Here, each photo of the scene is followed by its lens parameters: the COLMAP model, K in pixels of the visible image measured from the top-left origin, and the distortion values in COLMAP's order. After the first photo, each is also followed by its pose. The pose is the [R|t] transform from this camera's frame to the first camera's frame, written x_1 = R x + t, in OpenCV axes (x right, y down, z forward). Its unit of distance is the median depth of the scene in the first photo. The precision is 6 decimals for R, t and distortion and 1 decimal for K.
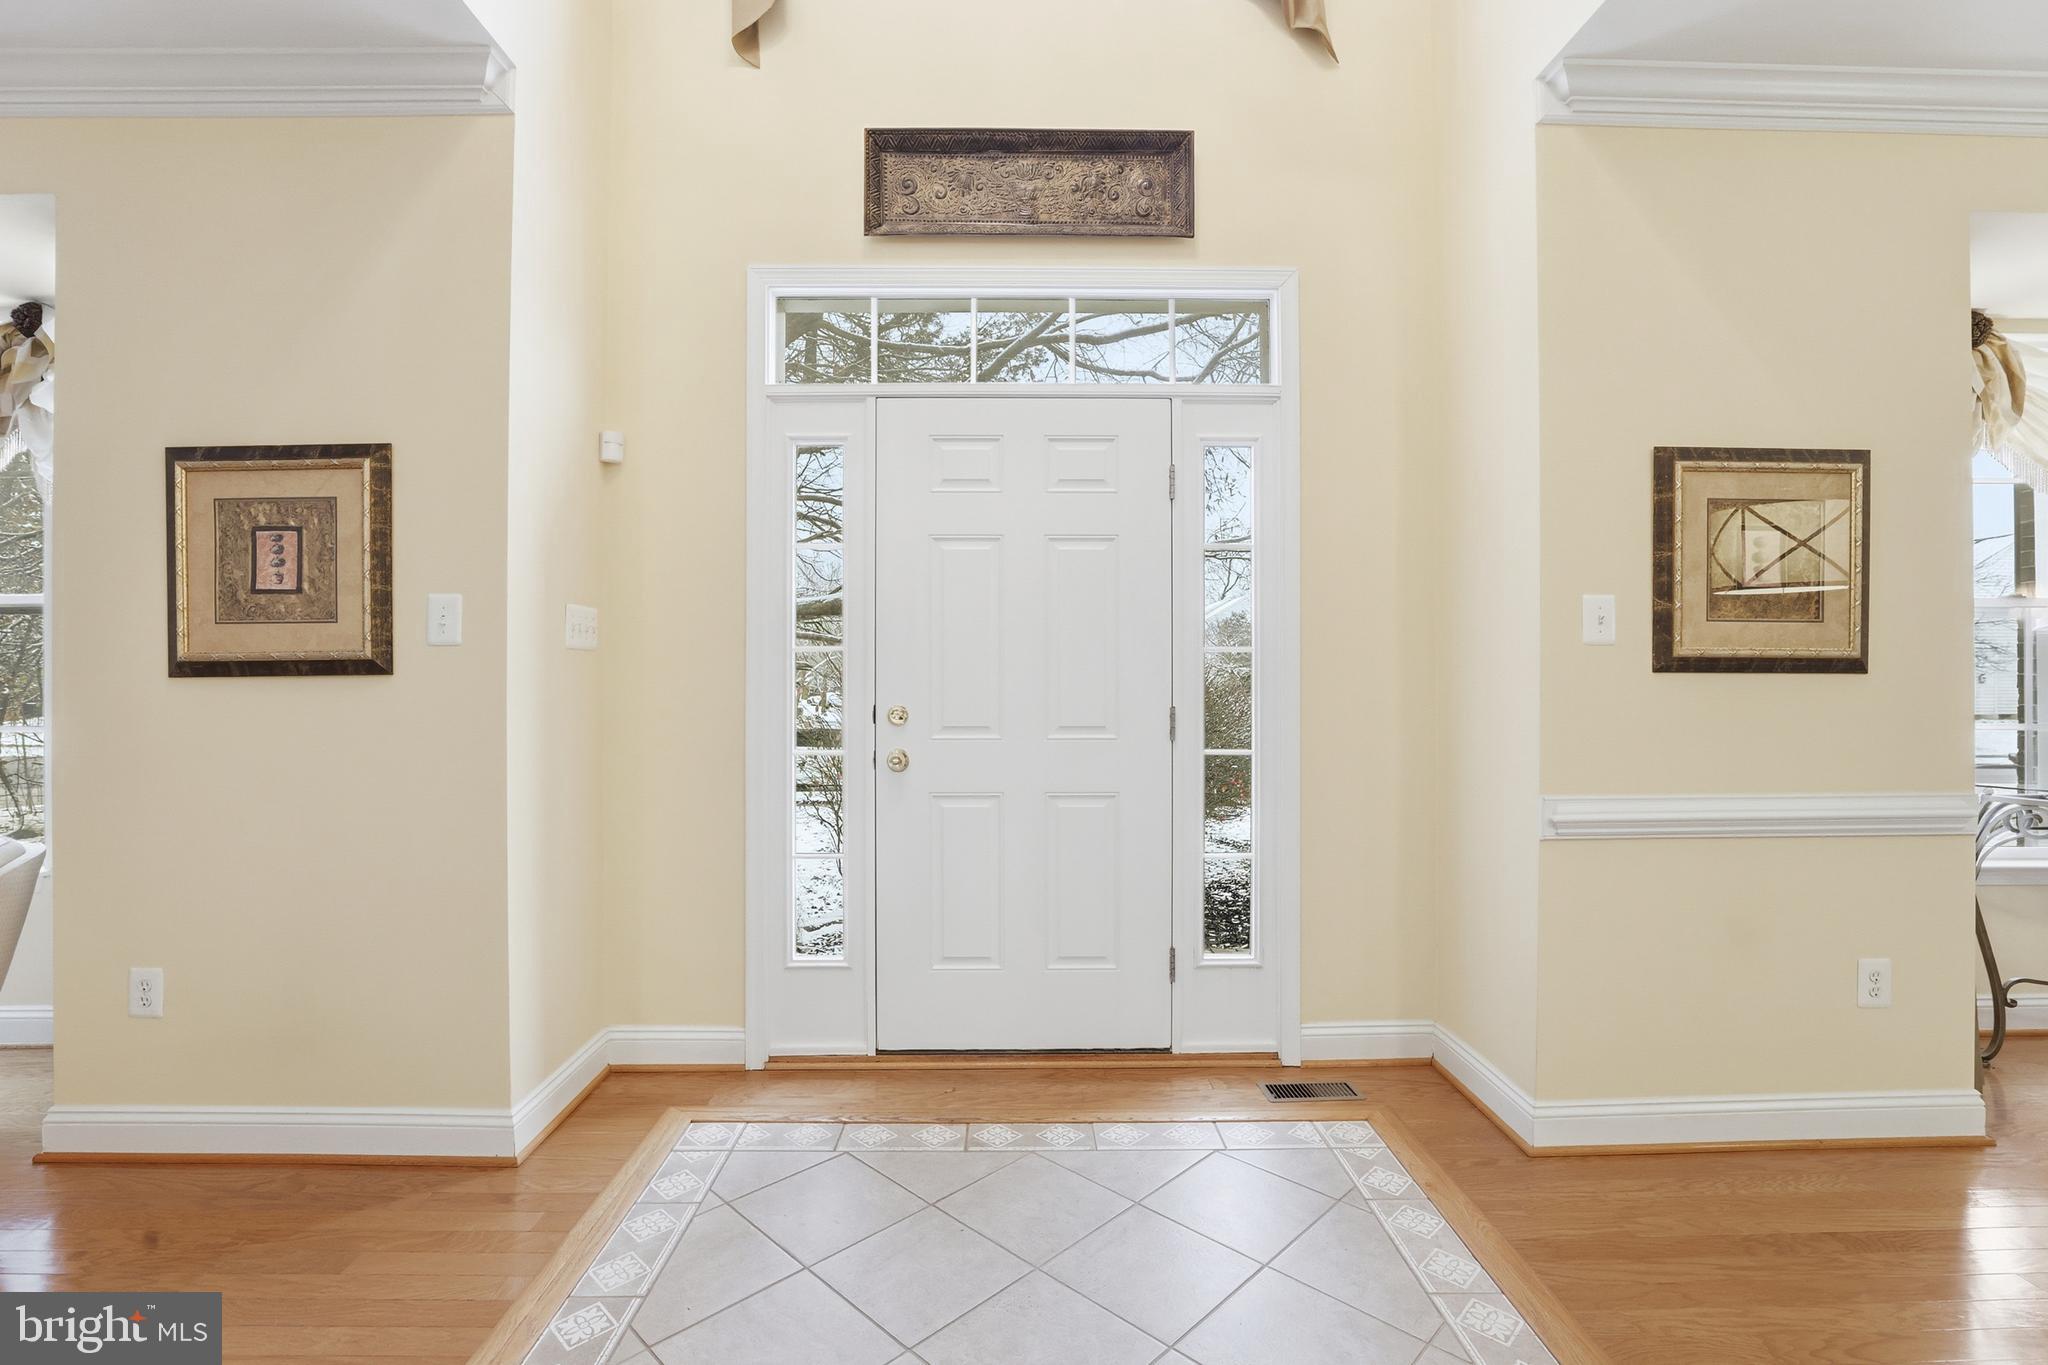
lens RADIAL K [[933.4, 0, 1023.9], [0, 933.4, 676.4], [0, 0, 1]] dist [-0.038757, 0.004662]
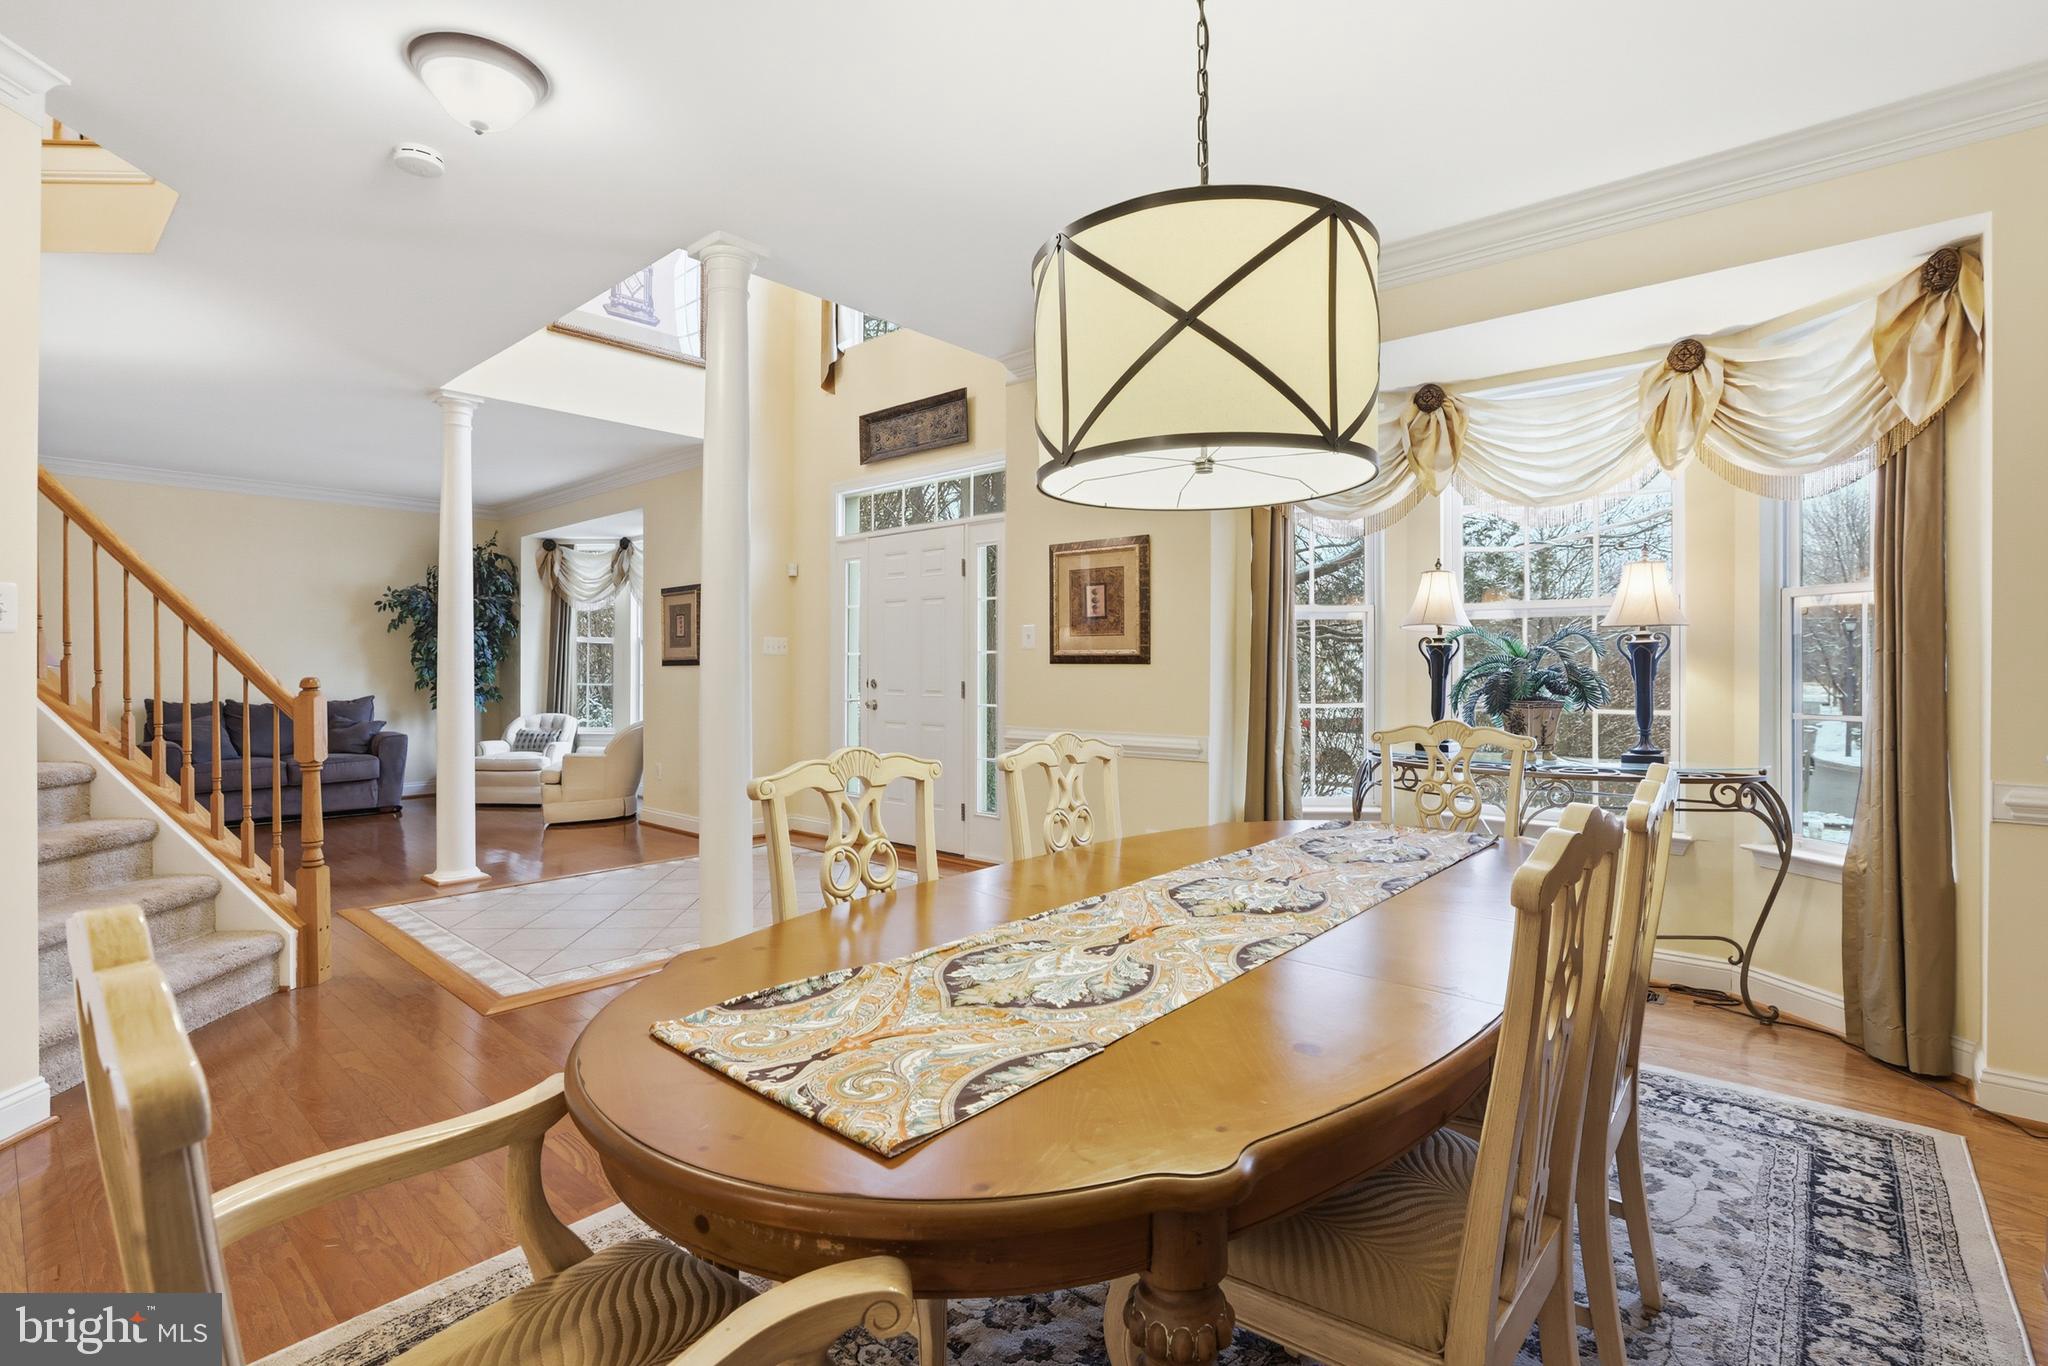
lens RADIAL K [[933.4, 0, 1036.7], [0, 933.4, 678.0], [0, 0, 1]] dist [-0.038757, 0.004662]
pose [[0.753371, 0.008078, -0.657547, 1.600537], [-0.004636, 0.999965, 0.006973, 0.010957], [0.657580, -0.002205, 0.753382, -0.391487]]
